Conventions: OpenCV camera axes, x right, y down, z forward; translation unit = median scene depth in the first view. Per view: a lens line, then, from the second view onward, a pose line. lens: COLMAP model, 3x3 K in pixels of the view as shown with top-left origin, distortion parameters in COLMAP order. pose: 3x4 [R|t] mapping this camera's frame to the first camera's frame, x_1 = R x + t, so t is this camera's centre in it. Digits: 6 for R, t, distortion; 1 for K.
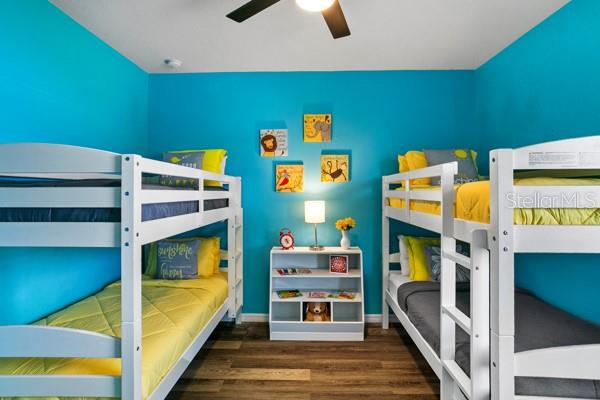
lens RADIAL K [[299.8, 0, 301.7], [0, 299.8, 187.9], [0, 0, 1]] dist [-0.030947, 0.000793]
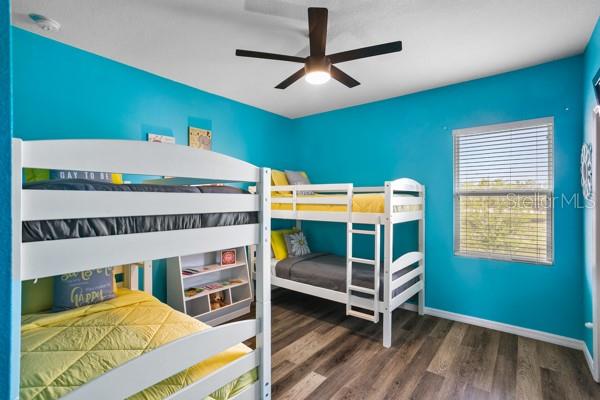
lens RADIAL K [[283.5, 0, 300.0], [0, 283.5, 200.0], [0, 0, 1]] dist [0.001289, 0.000573]
pose [[0.613132, 0.001707, 0.789979, -0.648390], [-0.015855, 0.999823, 0.010144, 0.003027], [-0.789821, -0.018745, 0.613050, 0.064730]]
